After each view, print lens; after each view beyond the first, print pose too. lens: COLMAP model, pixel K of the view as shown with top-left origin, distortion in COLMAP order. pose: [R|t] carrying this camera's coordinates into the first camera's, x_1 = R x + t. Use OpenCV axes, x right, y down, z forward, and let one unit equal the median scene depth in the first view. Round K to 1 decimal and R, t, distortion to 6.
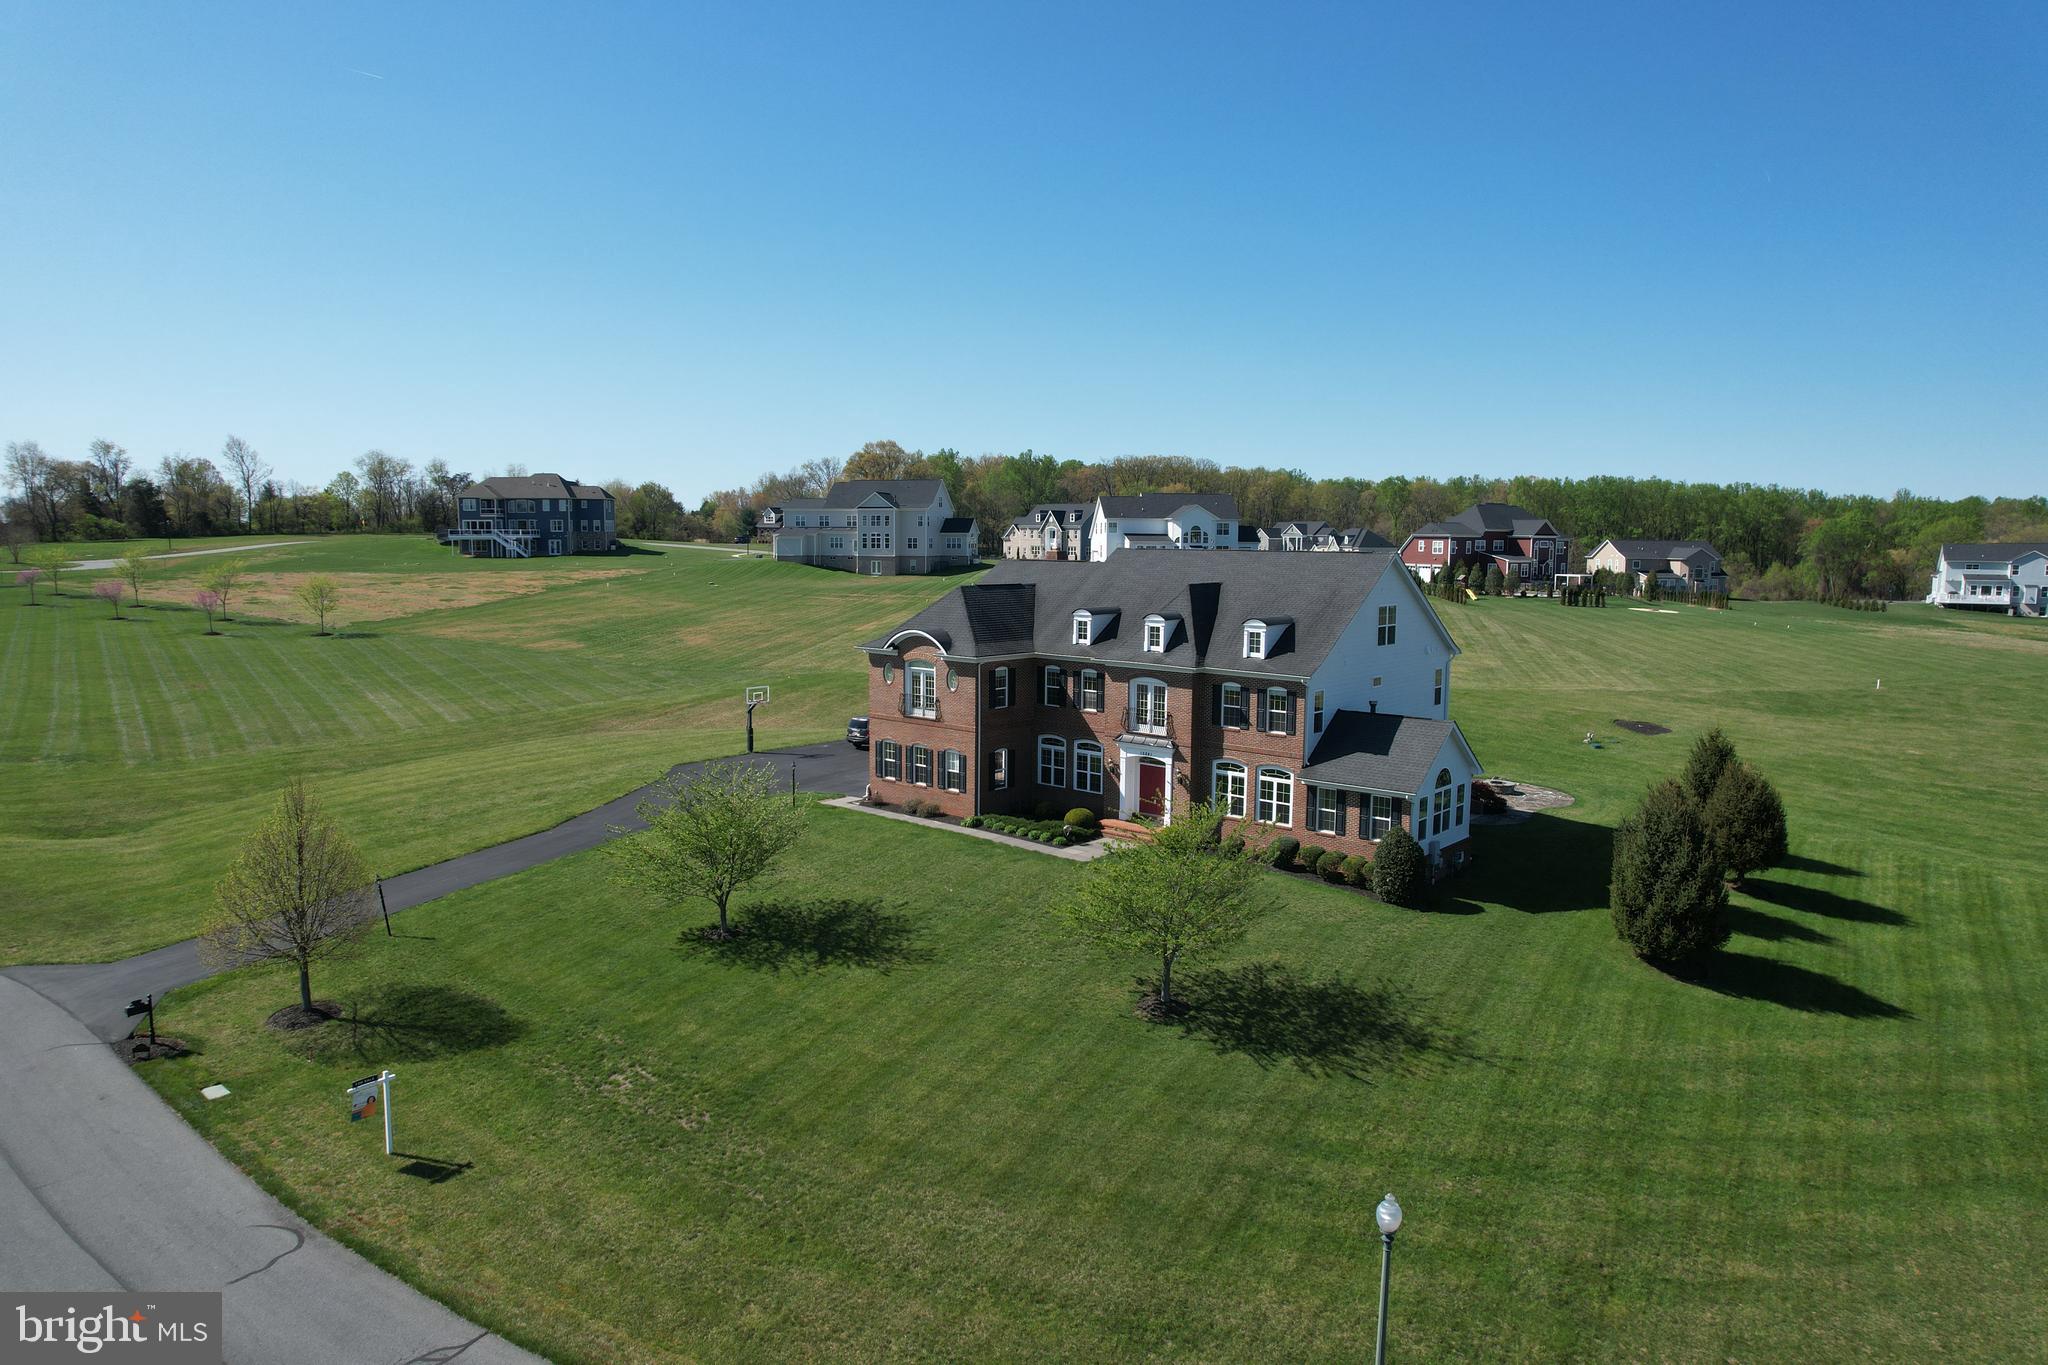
lens RADIAL K [[1309.3, 0, 1021.6], [0, 1309.3, 679.2], [0, 0, 1]] dist [-0.074304, 0.069644]
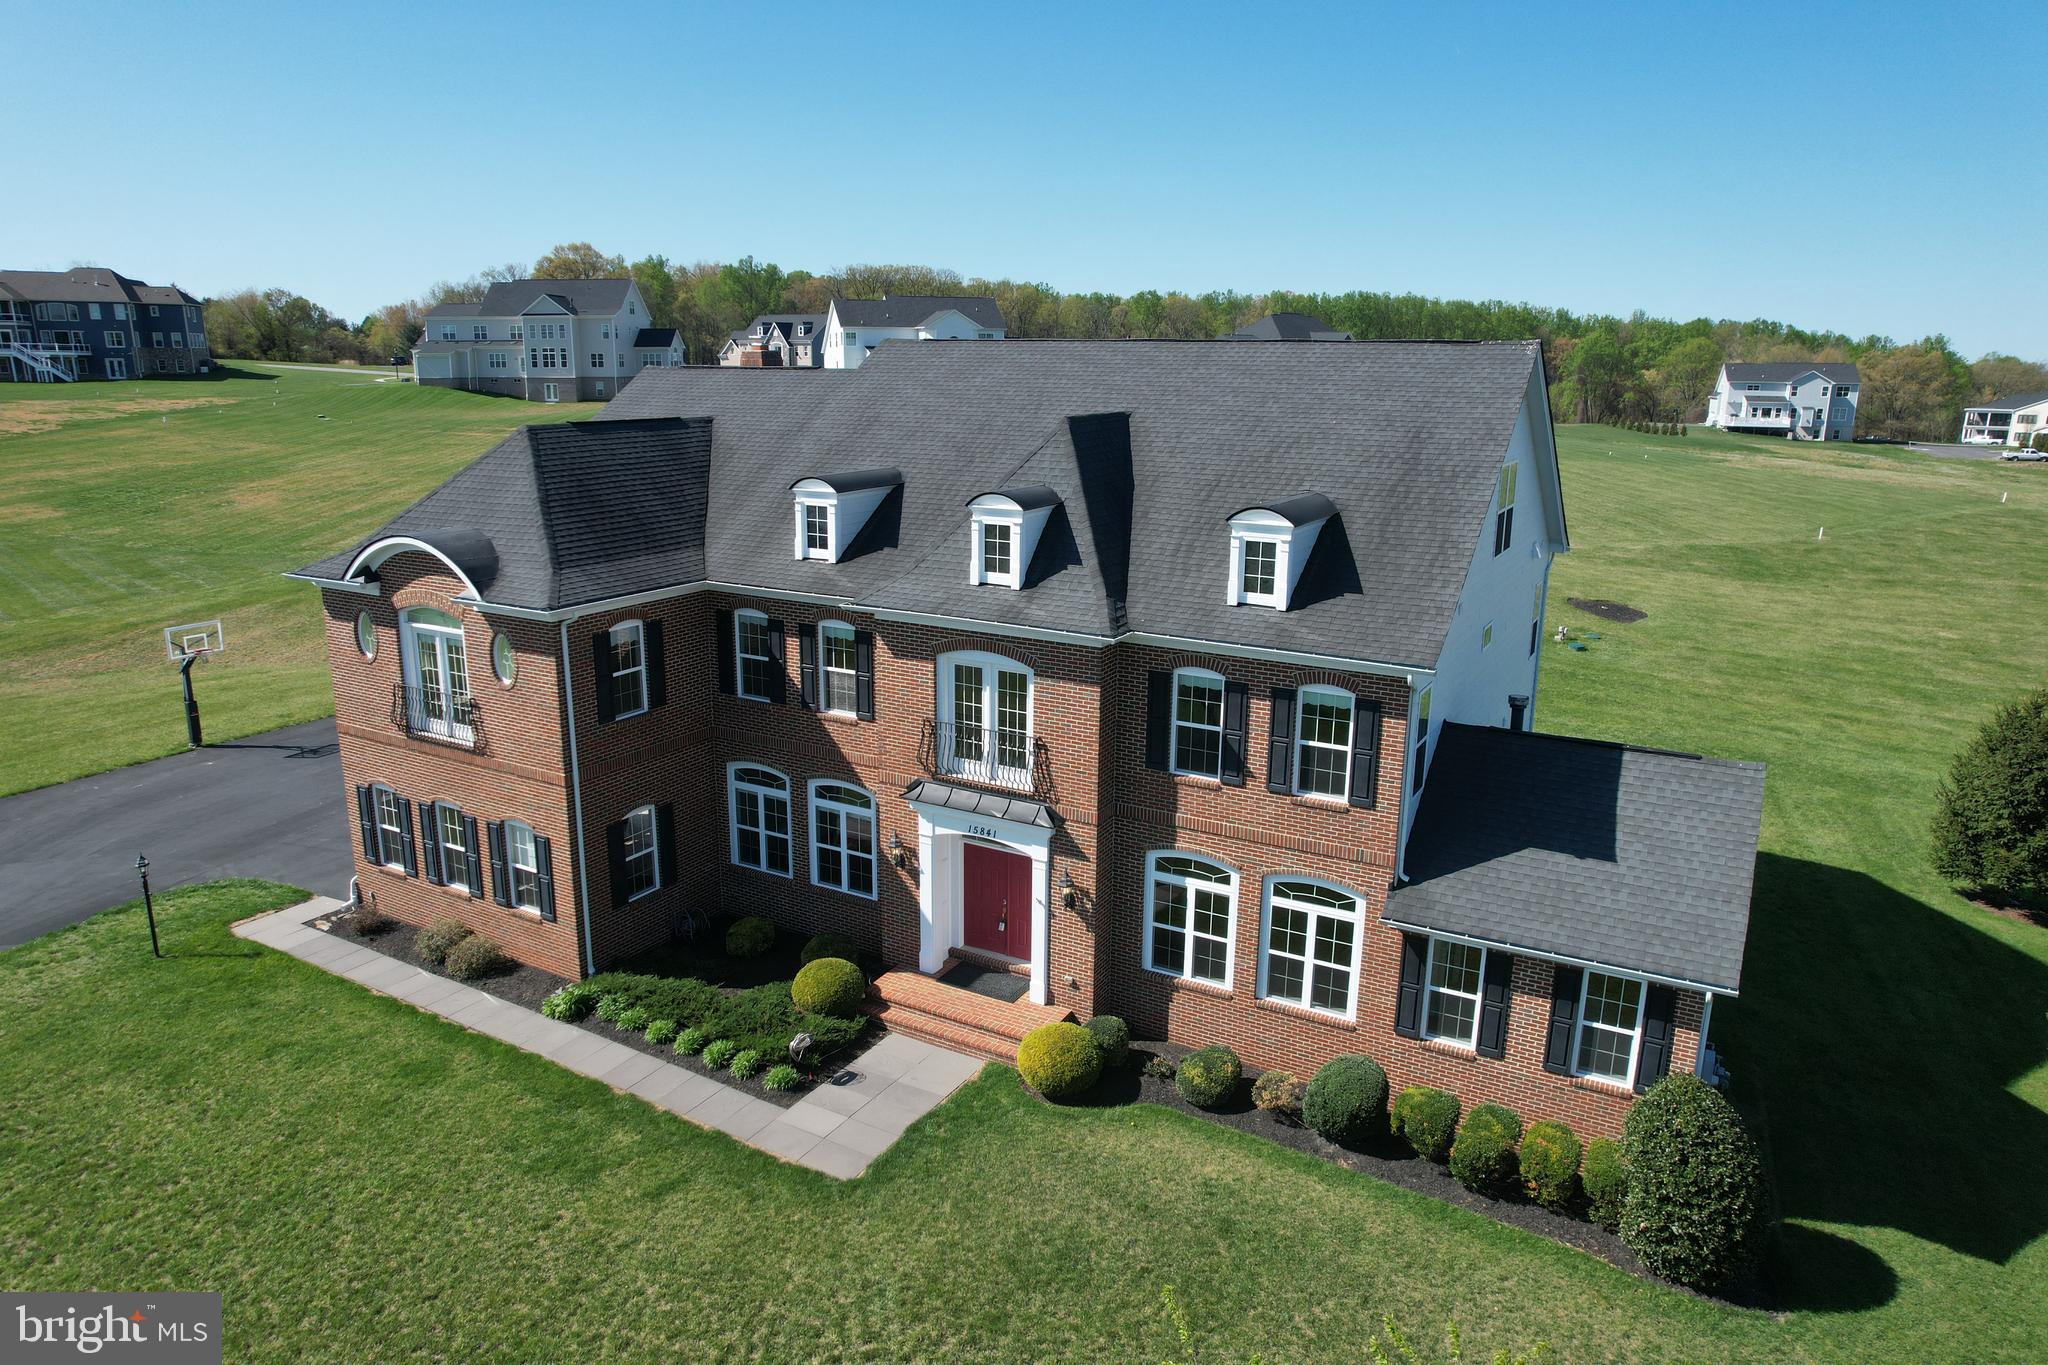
lens RADIAL K [[1309.3, 0, 1021.6], [0, 1309.3, 679.2], [0, 0, 1]] dist [-0.074304, 0.069644]
pose [[0.980122, -0.046450, 0.192881, 0.028052], [0.020627, 0.990795, 0.133790, -0.044749], [-0.197320, -0.127152, 0.972058, 0.572834]]
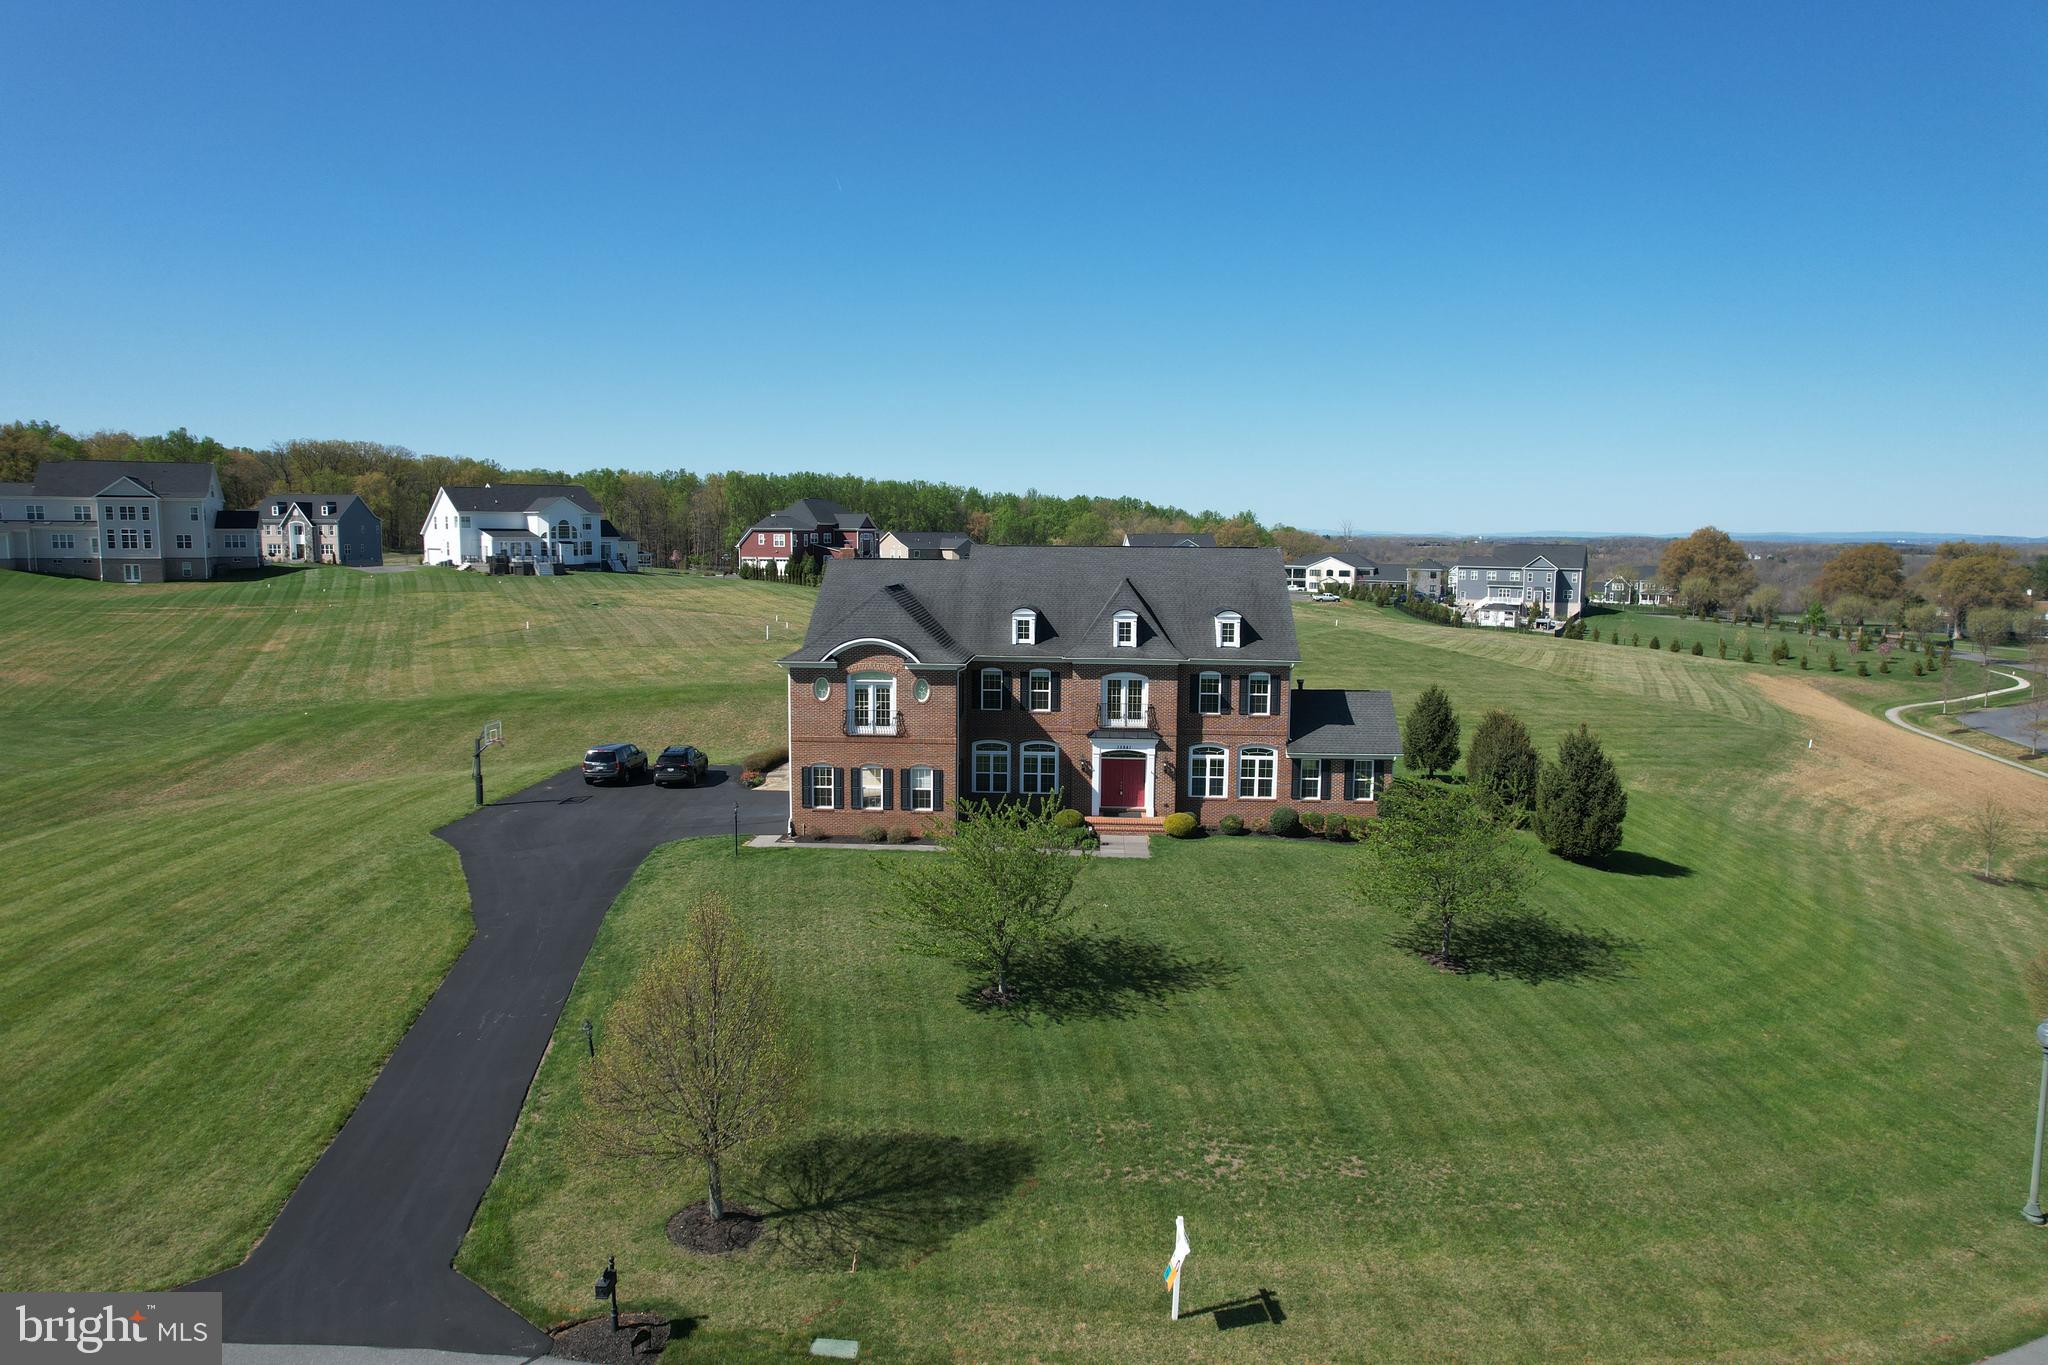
lens RADIAL K [[1309.3, 0, 1021.6], [0, 1309.3, 679.2], [0, 0, 1]] dist [-0.074304, 0.069644]
pose [[0.794719, -0.069158, 0.603025, -0.553816], [0.065882, 0.997447, 0.027567, -0.027992], [-0.603391, 0.017820, 0.797246, 0.225997]]
